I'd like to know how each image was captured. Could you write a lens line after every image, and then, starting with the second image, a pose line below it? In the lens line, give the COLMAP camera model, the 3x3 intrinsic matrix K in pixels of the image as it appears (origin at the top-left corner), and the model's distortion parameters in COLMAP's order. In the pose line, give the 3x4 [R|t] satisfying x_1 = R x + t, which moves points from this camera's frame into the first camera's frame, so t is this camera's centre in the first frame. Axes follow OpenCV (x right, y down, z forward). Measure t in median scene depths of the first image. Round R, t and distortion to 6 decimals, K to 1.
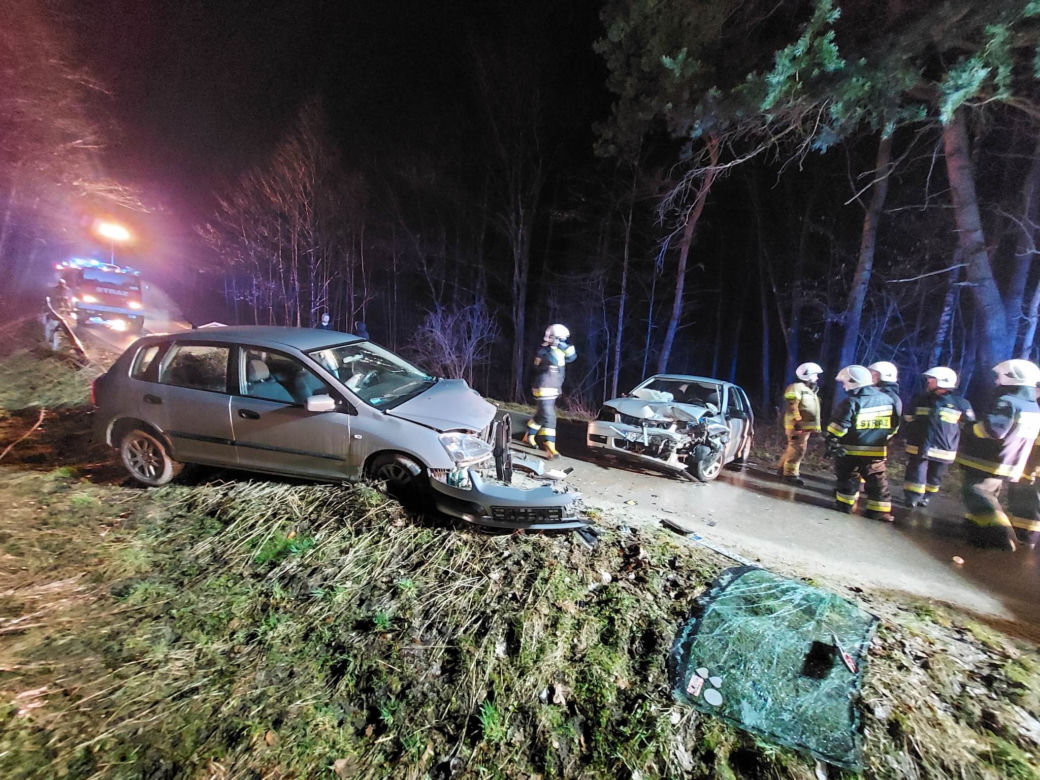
lens RADIAL K [[408.8, 0, 513.6], [0, 408.8, 398.6], [0, 0, 1]] dist [-0.001241, 0.000083]
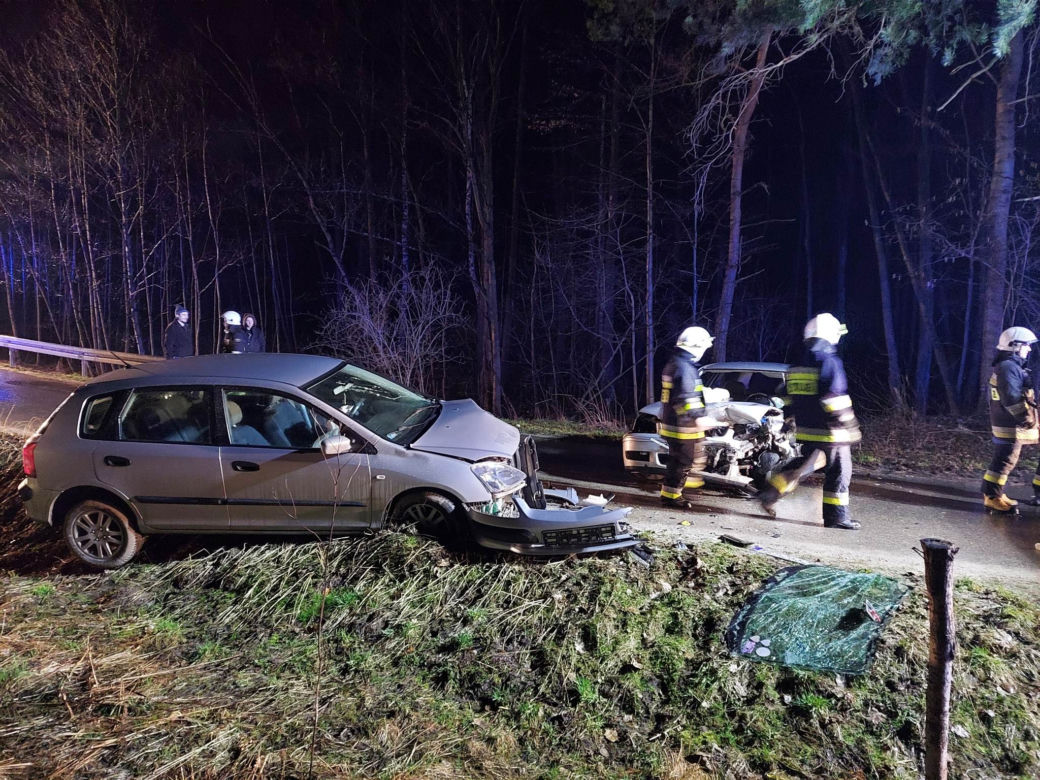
lens RADIAL K [[740.6, 0, 517.2], [0, 740.6, 386.9], [0, 0, 1]] dist [0.134097, -0.141194]
pose [[0.993468, -0.093243, 0.065783, -0.158365], [0.094888, 0.995238, -0.022327, -0.037270], [-0.063388, 0.028424, 0.997584, -0.618386]]
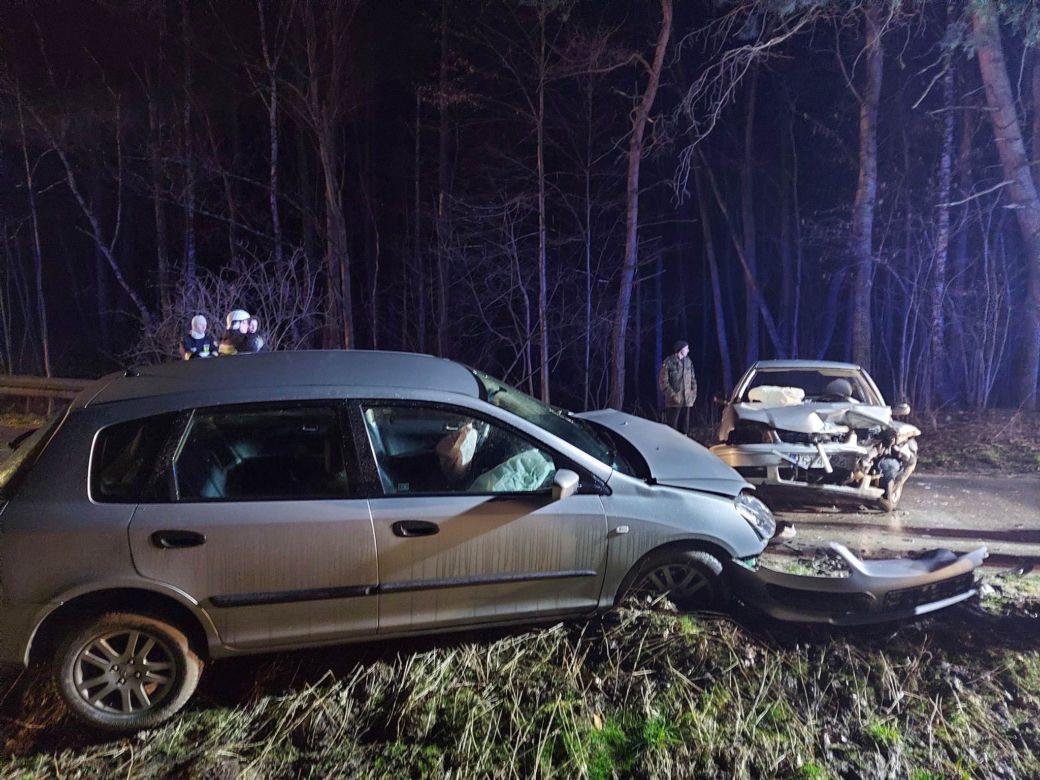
lens RADIAL K [[740.6, 0, 517.2], [0, 740.6, 386.9], [0, 0, 1]] dist [0.134097, -0.141194]
pose [[0.916723, -0.116266, 0.382231, -0.850513], [0.125592, 0.992082, 0.000556, -0.124978], [-0.379269, 0.047496, 0.924067, 0.034260]]
